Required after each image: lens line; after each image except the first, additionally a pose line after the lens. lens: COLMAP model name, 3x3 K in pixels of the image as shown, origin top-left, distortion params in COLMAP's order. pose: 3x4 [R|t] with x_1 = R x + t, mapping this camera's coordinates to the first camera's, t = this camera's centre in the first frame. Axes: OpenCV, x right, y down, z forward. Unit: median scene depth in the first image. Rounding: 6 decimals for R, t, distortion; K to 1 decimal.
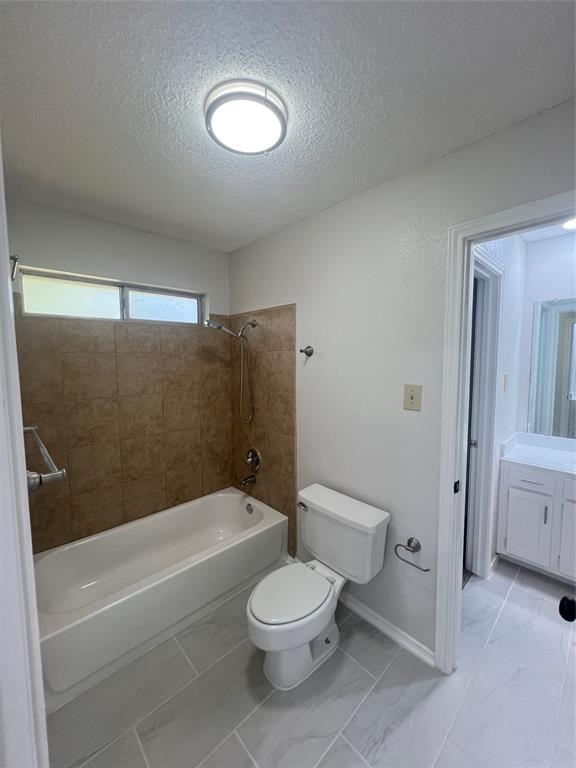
lens RADIAL K [[308.6, 0, 287.1], [0, 308.6, 385.5], [0, 0, 1]] dist [0.000021, 0.000953]
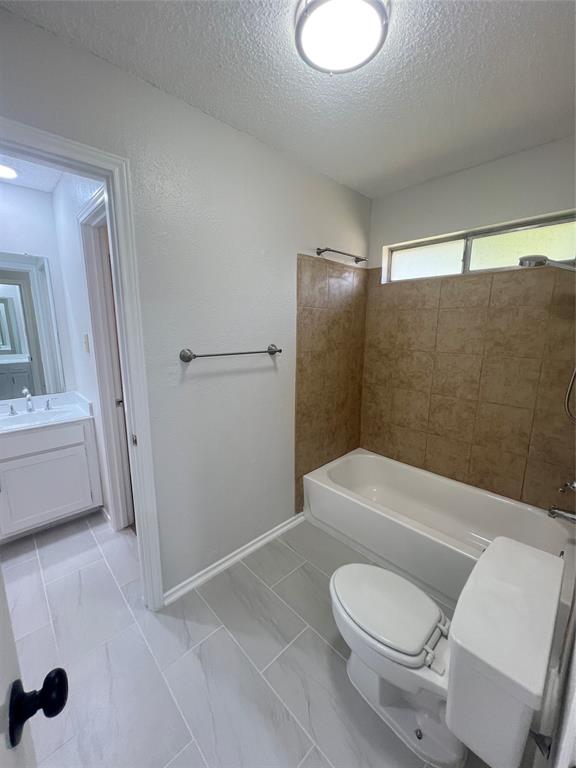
lens RADIAL K [[308.6, 0, 285.5], [0, 308.6, 381.5], [0, 0, 1]] dist [0.000021, 0.000953]
pose [[-0.003345, 0.198879, -0.980018, 0.475361], [-0.085814, 0.976352, 0.198428, -0.028819], [0.996306, 0.084763, 0.013801, 0.468092]]
